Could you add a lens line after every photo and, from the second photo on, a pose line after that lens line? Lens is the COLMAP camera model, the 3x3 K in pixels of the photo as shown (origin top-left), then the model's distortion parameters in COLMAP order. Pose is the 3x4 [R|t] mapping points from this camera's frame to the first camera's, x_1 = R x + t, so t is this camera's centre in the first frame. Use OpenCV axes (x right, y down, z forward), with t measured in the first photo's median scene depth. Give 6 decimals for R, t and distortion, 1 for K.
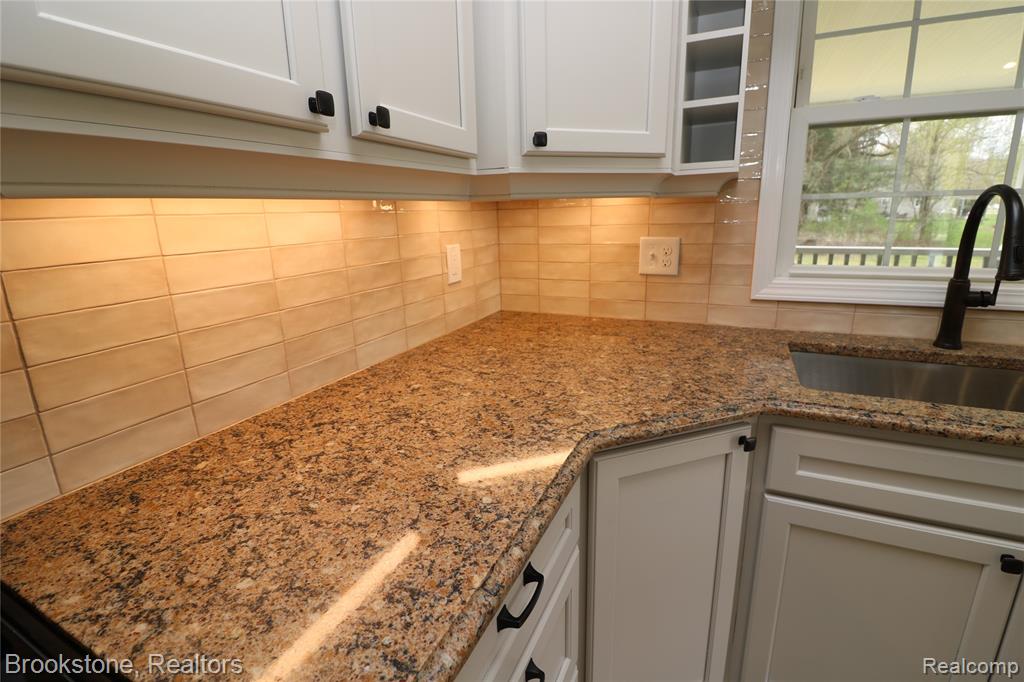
lens RADIAL K [[471.3, 0, 514.0], [0, 471.3, 332.3], [0, 0, 1]] dist [-0.006298, -0.009175]
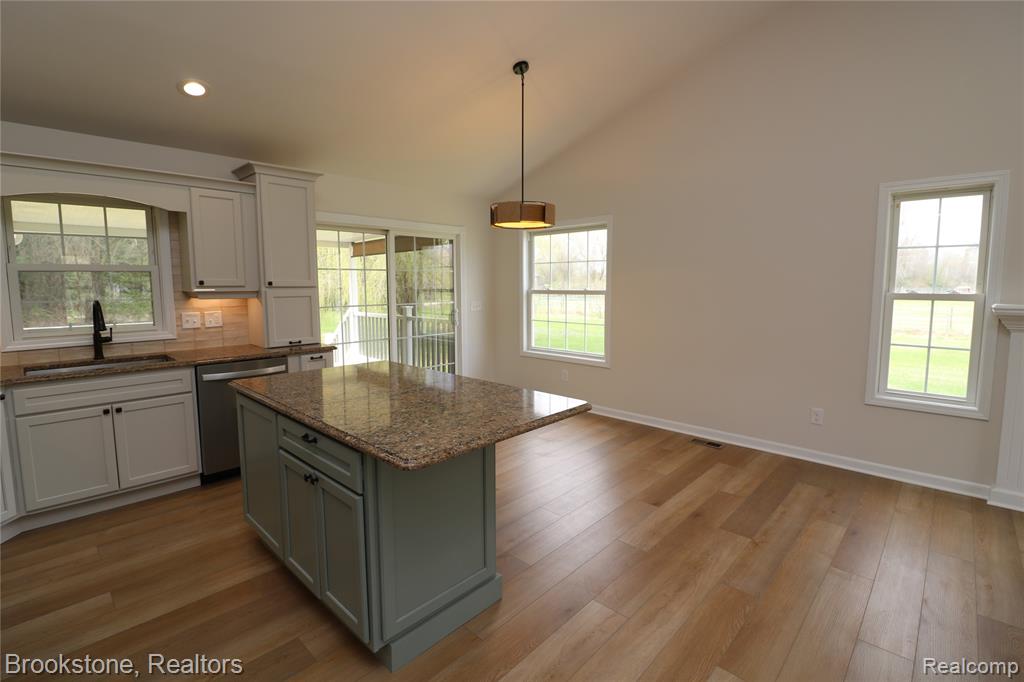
lens RADIAL K [[471.3, 0, 508.7], [0, 471.3, 327.9], [0, 0, 1]] dist [-0.006298, -0.009175]
pose [[0.317465, -0.062978, 0.946176, -0.738329], [0.222292, 0.974932, -0.009692, 0.359229], [-0.921847, 0.213404, 0.323506, -1.814117]]
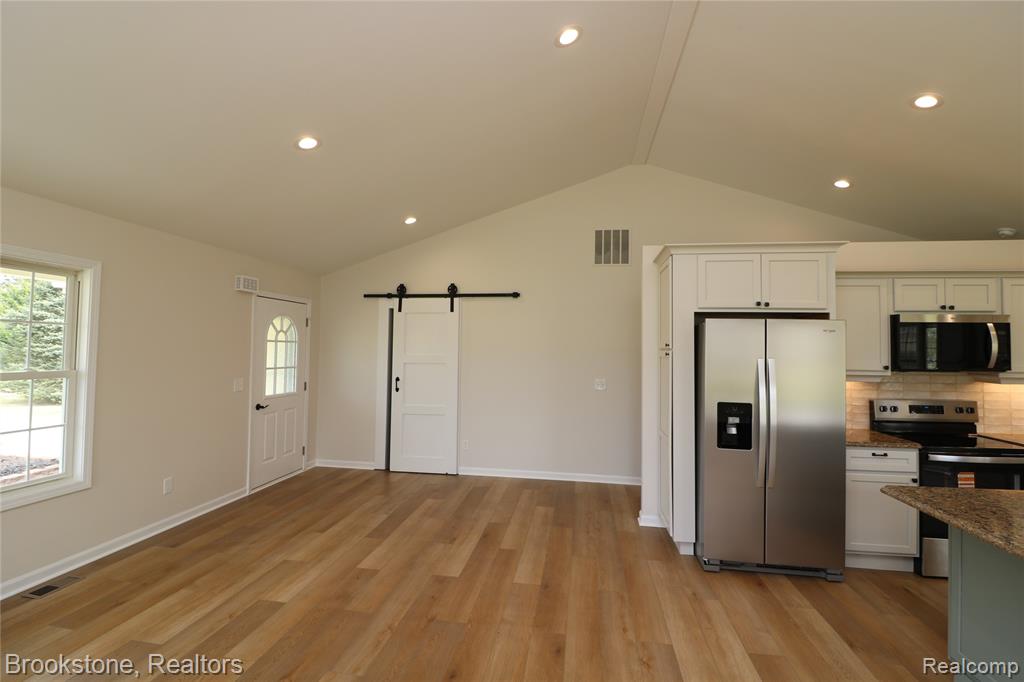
lens RADIAL K [[471.3, 0, 508.3], [0, 471.3, 330.0], [0, 0, 1]] dist [-0.006298, -0.009175]
pose [[0.279378, -0.006962, -0.960156, 1.375812], [-0.253229, 0.964037, -0.080672, 0.526272], [0.926187, 0.265677, 0.267568, -3.036424]]
